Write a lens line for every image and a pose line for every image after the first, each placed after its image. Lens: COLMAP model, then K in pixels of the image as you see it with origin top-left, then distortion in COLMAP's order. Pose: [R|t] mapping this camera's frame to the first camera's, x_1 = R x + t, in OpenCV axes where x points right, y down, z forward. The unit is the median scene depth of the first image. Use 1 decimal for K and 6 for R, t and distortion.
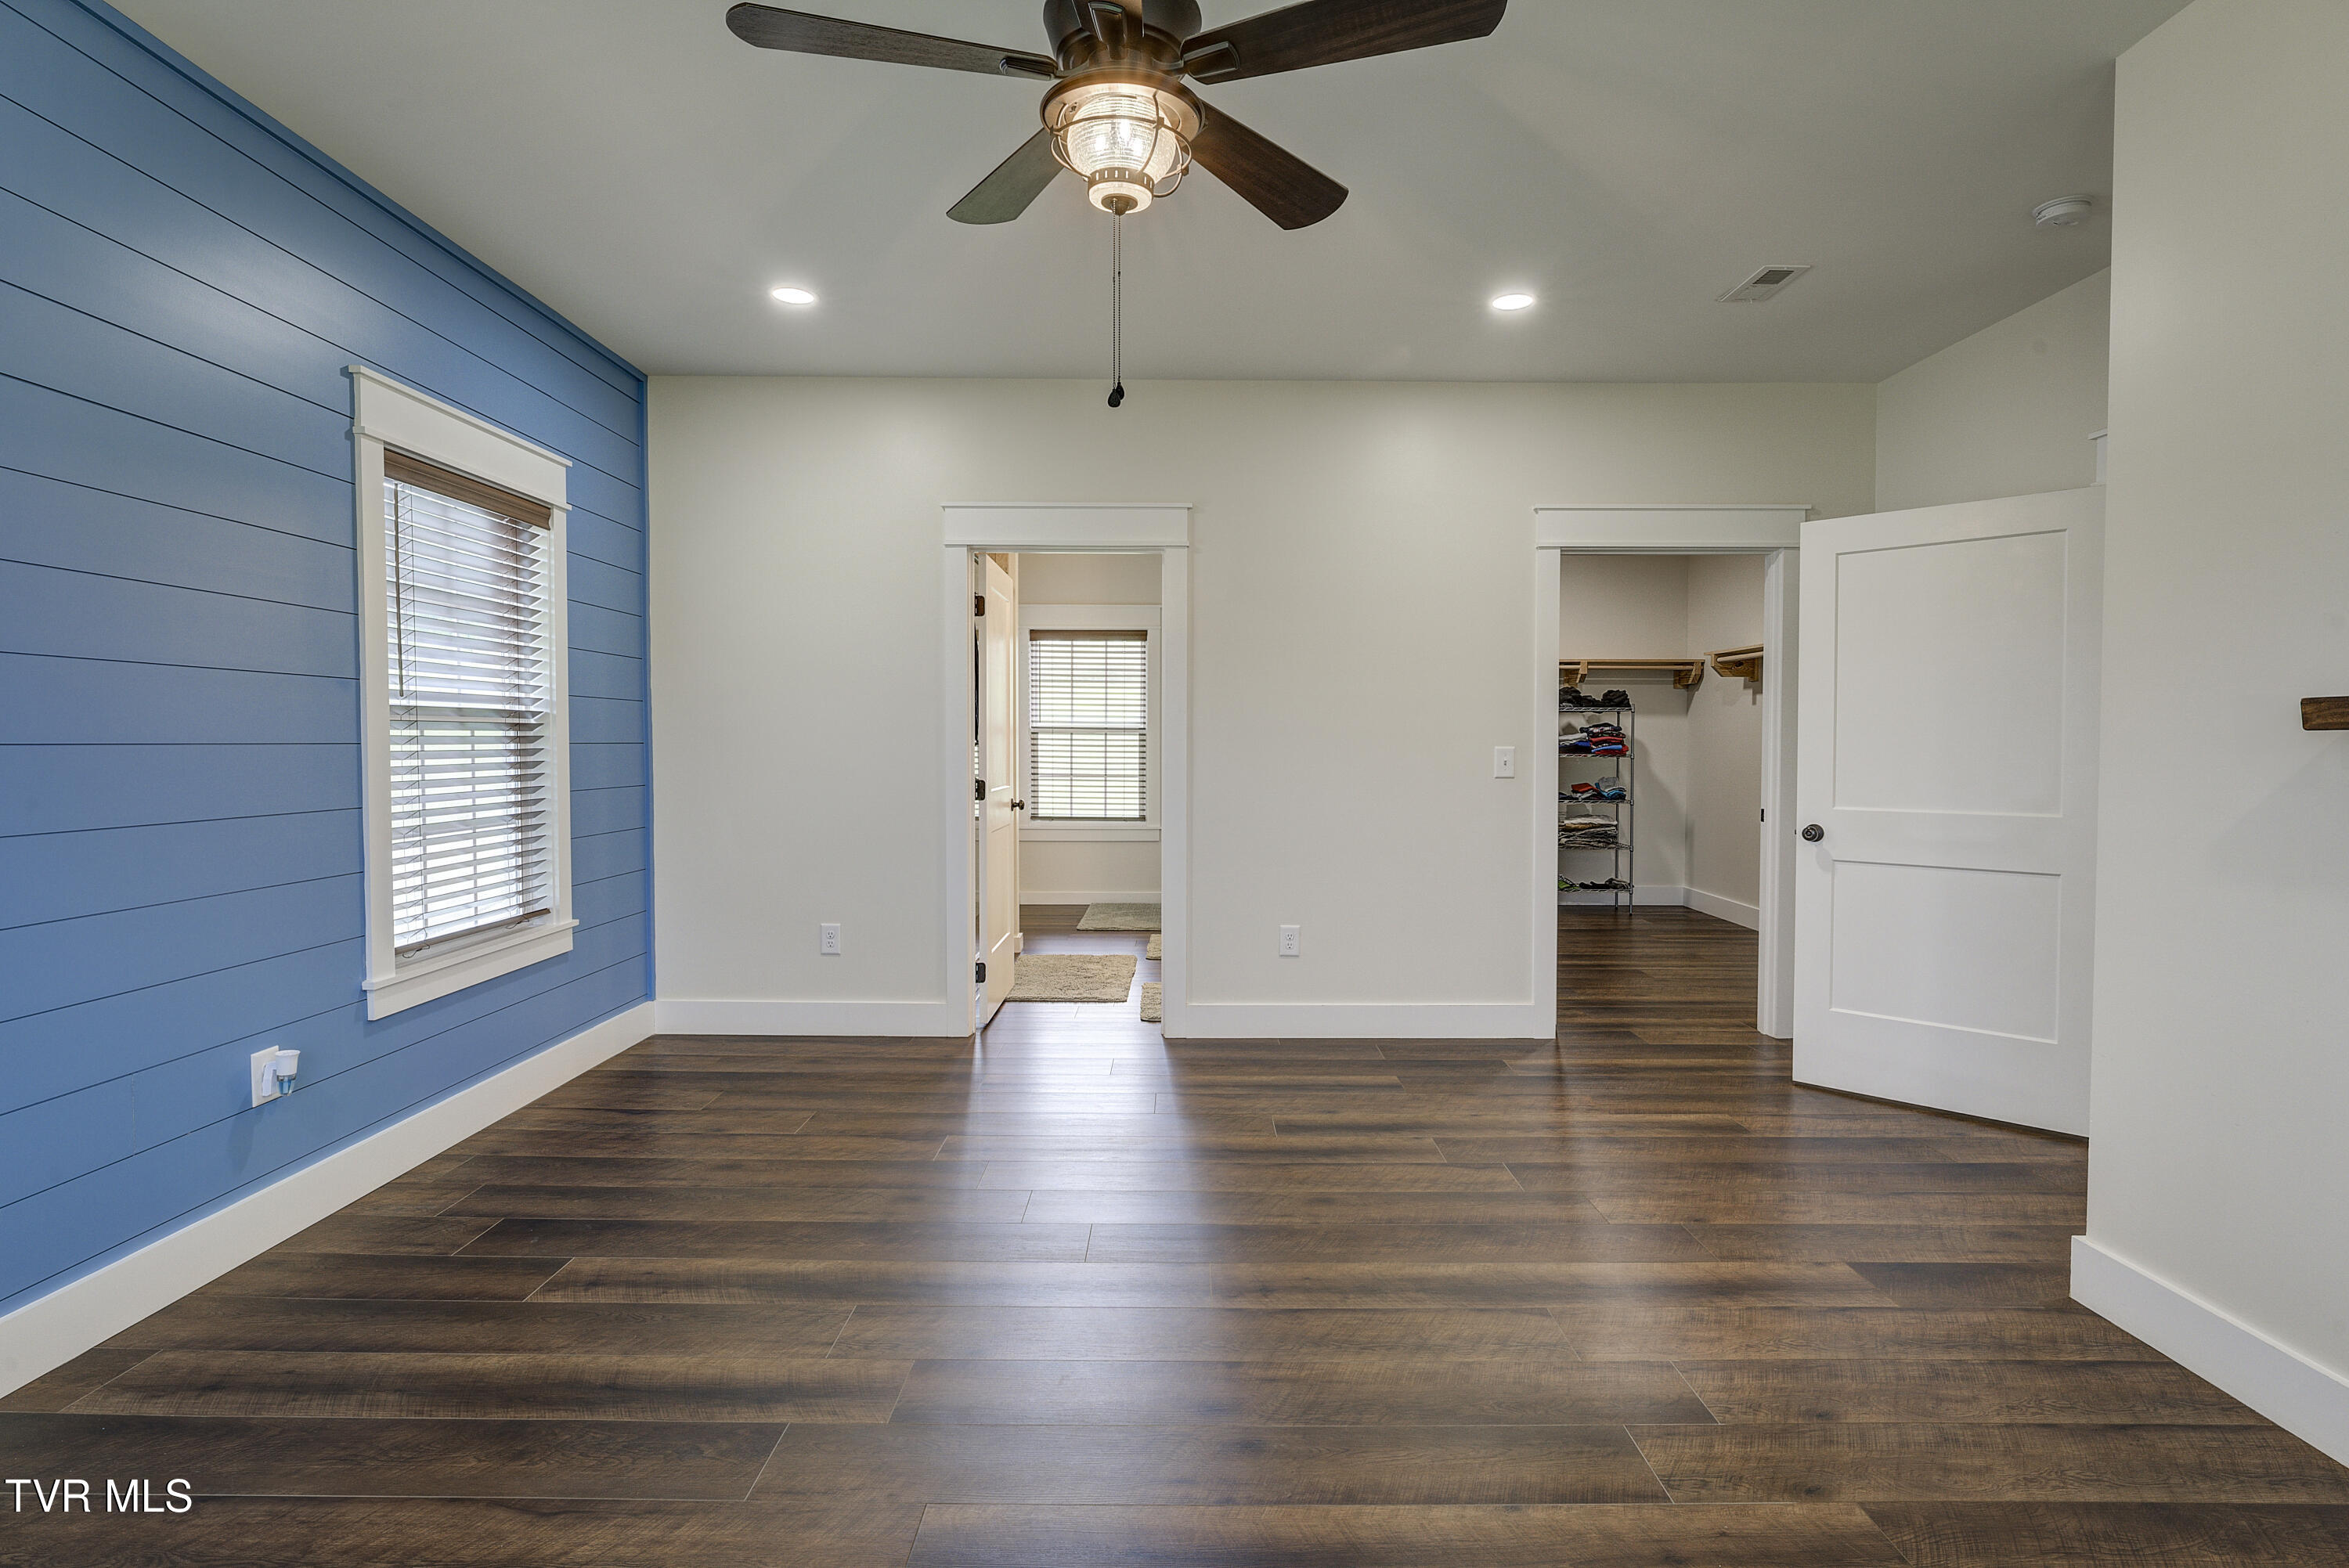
lens RADIAL K [[1249.6, 0, 1140.2], [0, 1249.6, 780.8], [0, 0, 1]] dist [-0.002325, -0.000649]
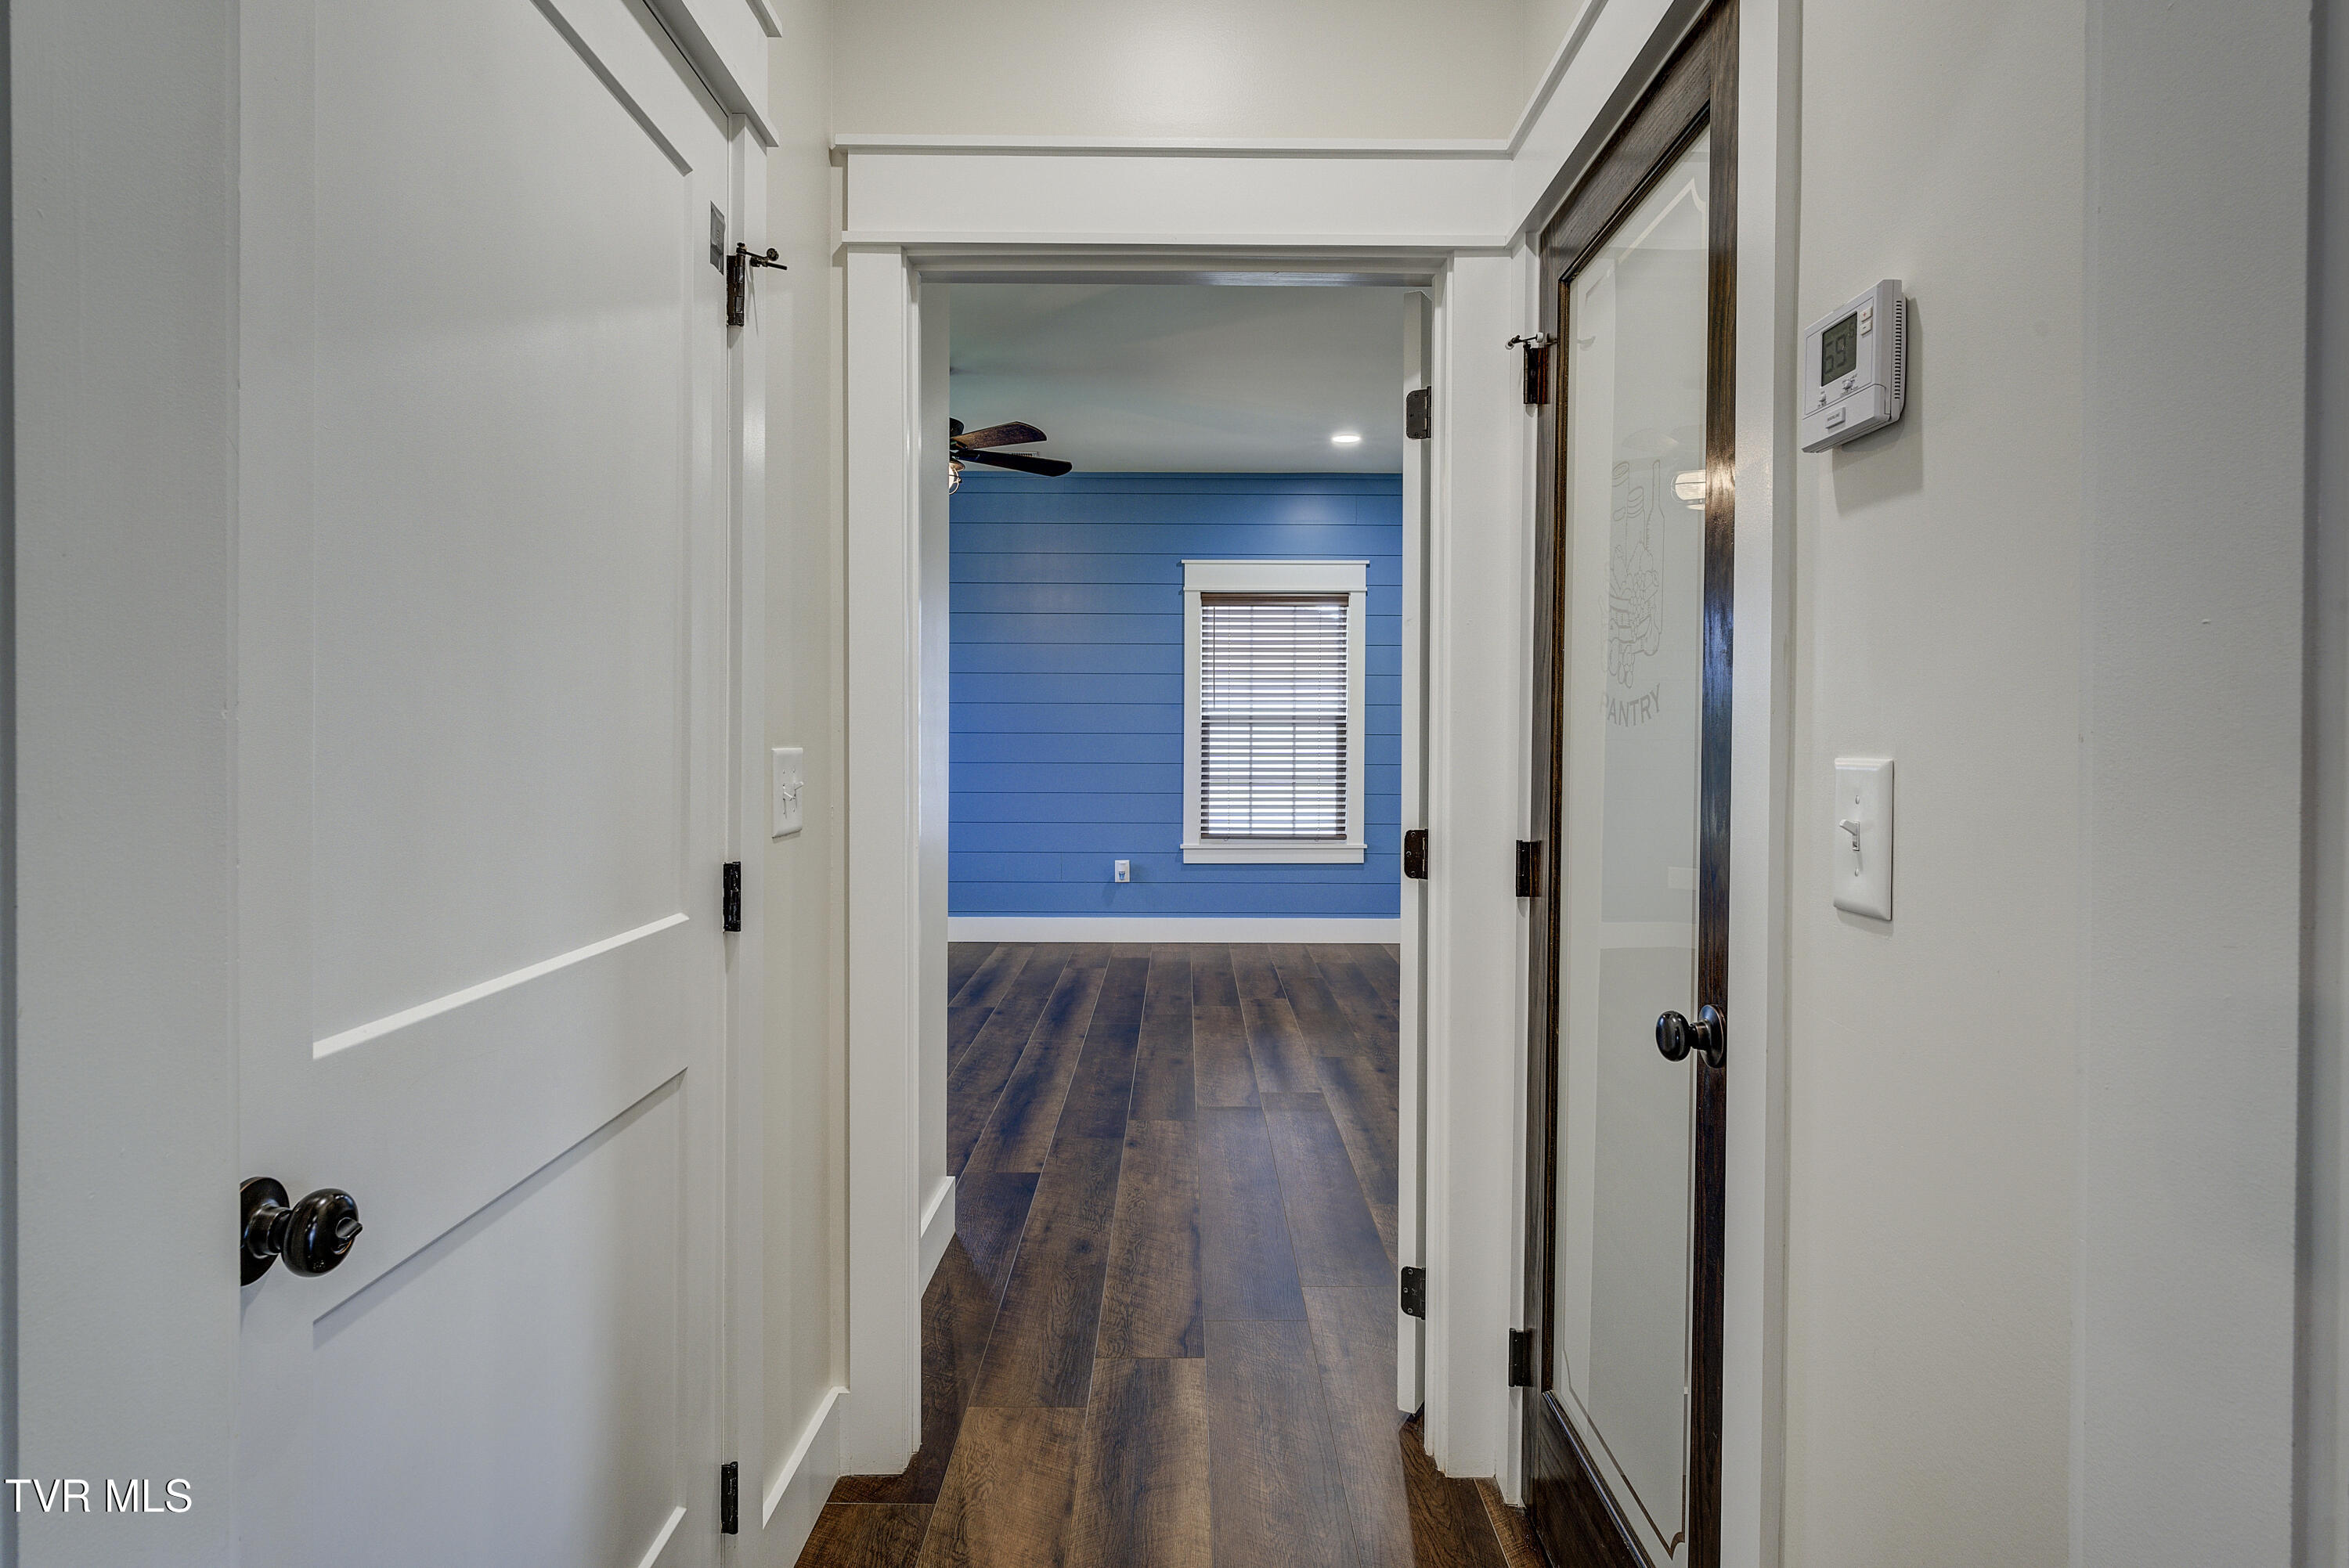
lens RADIAL K [[1245.4, 0, 1181.1], [0, 1245.4, 746.8], [0, 0, 1]] dist [0.001492, -0.000895]
pose [[0.023018, 0.013941, -0.999638, 1.470311], [-0.038513, 0.999173, 0.013048, -0.032505], [0.998993, 0.038198, 0.023536, 0.916320]]
